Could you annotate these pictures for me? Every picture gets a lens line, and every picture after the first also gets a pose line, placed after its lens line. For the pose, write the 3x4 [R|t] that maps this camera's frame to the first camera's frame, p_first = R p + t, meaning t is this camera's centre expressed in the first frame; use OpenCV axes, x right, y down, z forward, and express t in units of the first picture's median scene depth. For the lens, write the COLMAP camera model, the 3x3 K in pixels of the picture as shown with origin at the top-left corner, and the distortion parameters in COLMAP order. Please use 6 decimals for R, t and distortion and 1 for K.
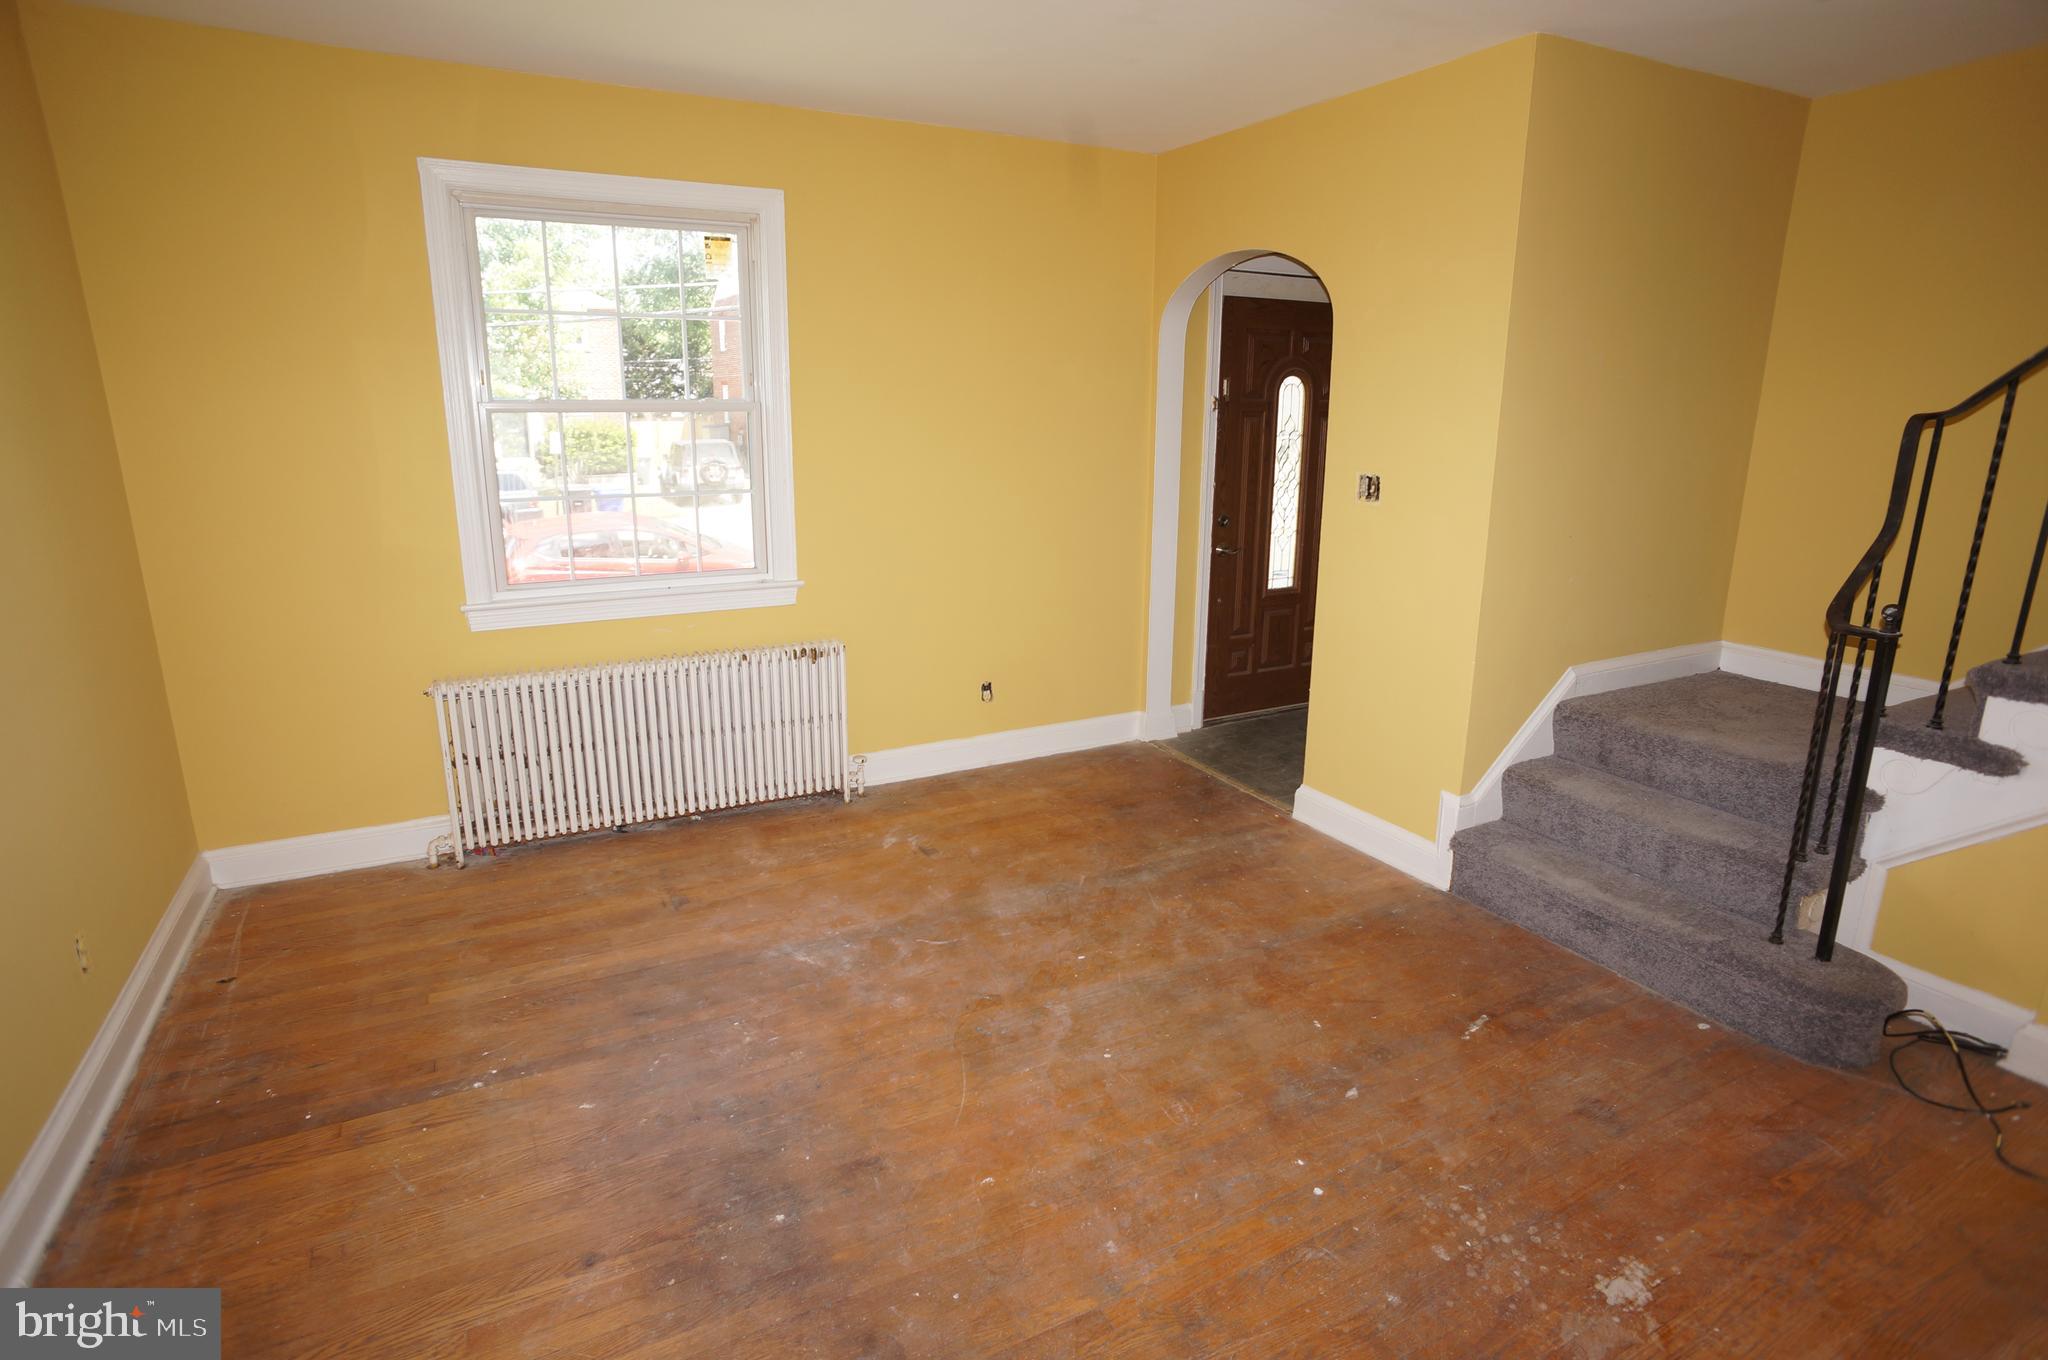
lens RADIAL K [[1078.7, 0, 1023.5], [0, 1078.7, 670.7], [0, 0, 1]] dist [-0.078800, 0.052885]
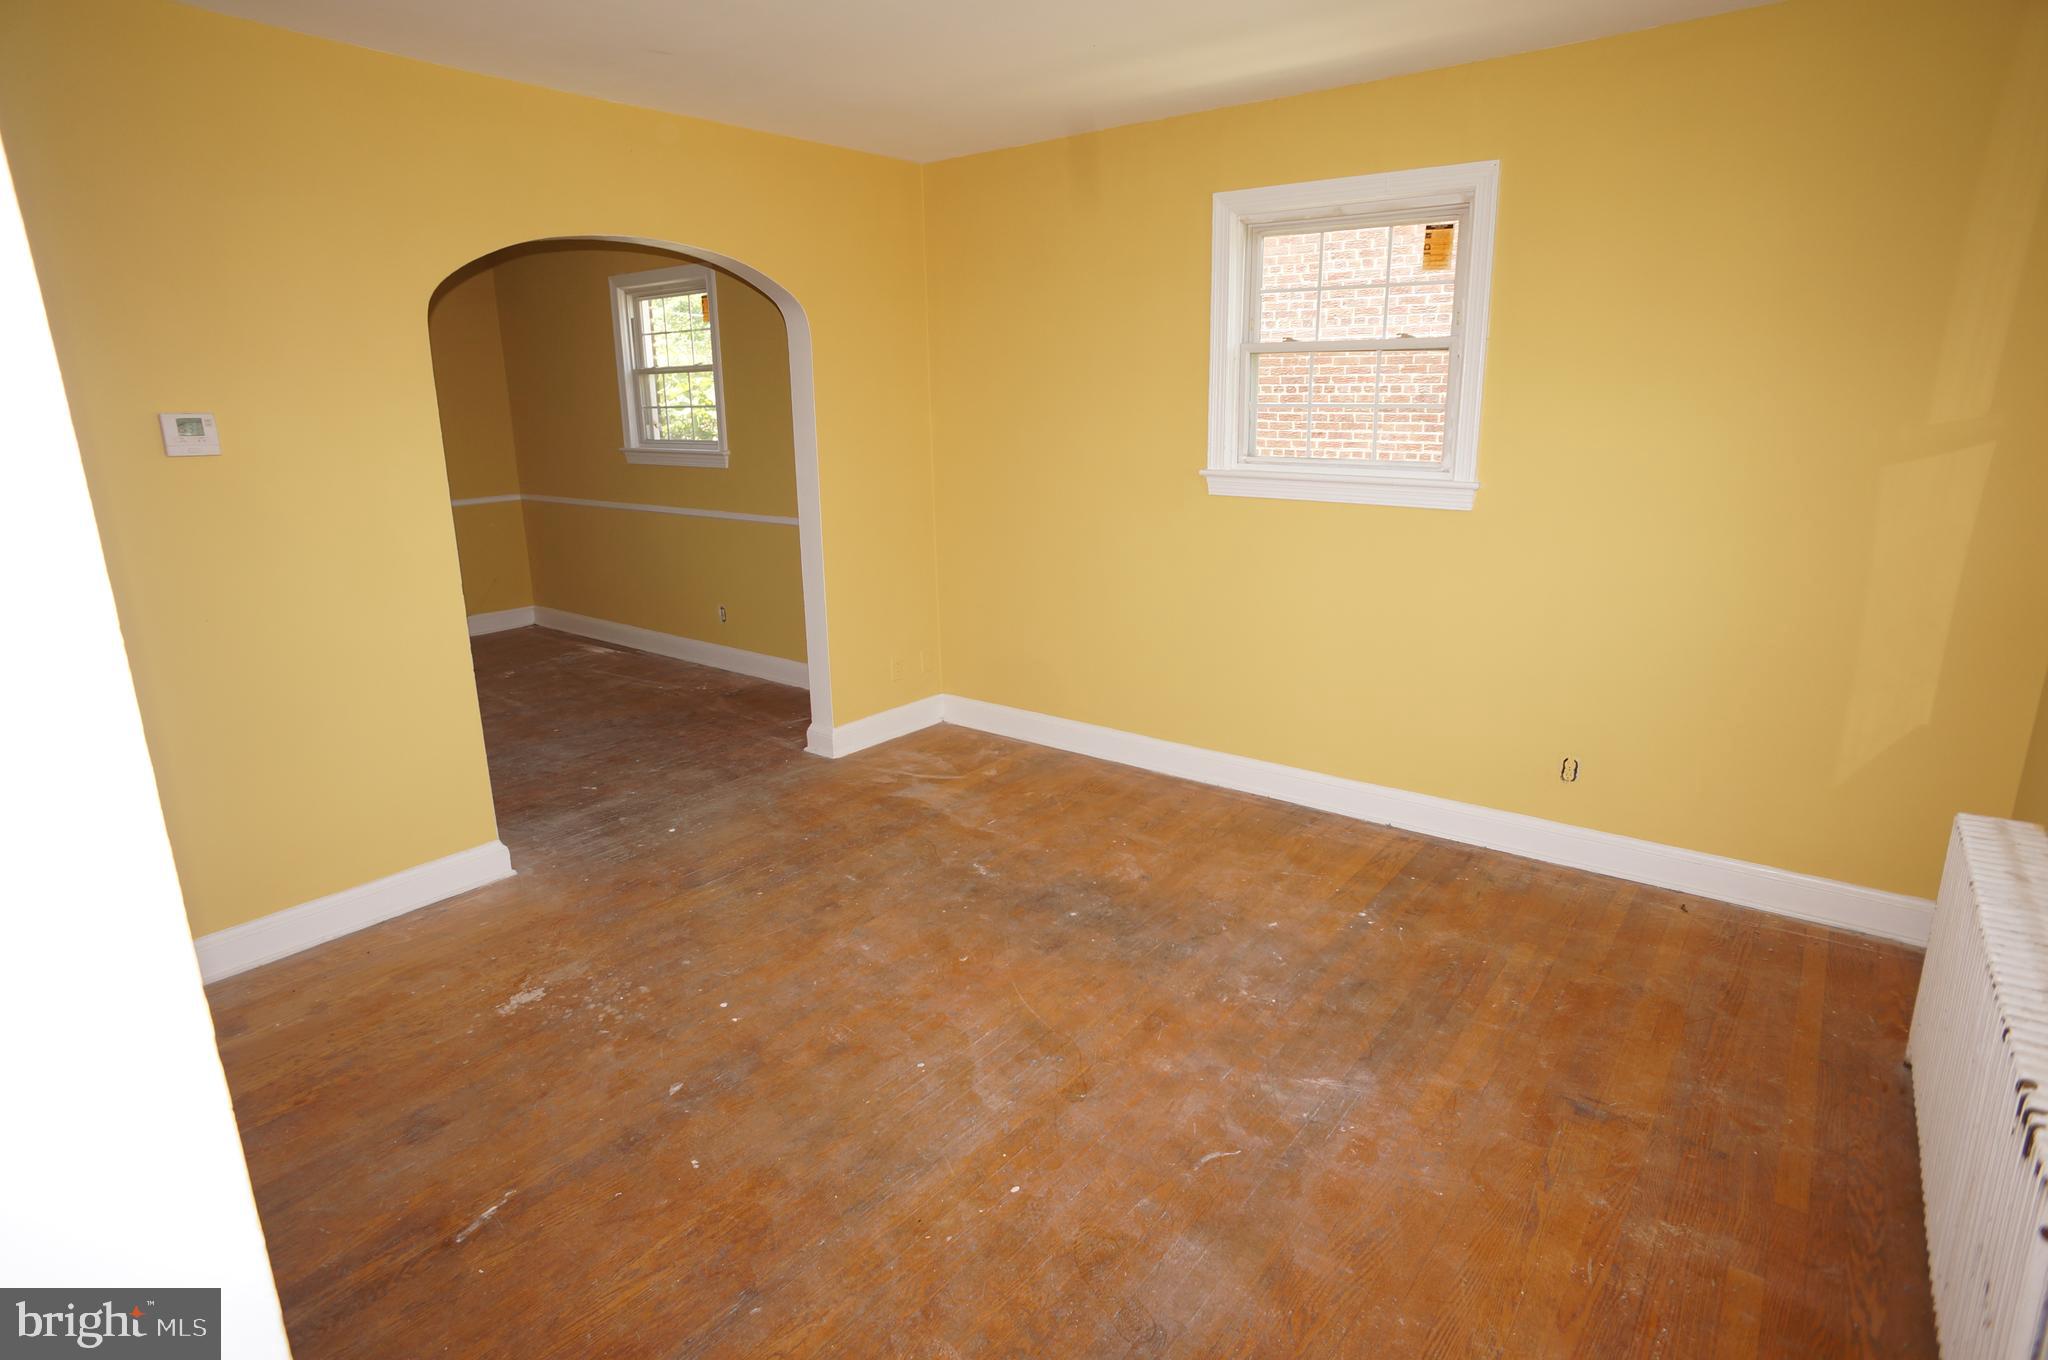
lens RADIAL K [[1078.7, 0, 1023.5], [0, 1078.7, 670.7], [0, 0, 1]] dist [-0.078800, 0.052885]
pose [[-0.914242, 0.107932, -0.390528, 0.321270], [-0.092089, 0.883286, 0.459701, -0.404038], [0.394565, 0.456241, -0.797598, 1.575179]]
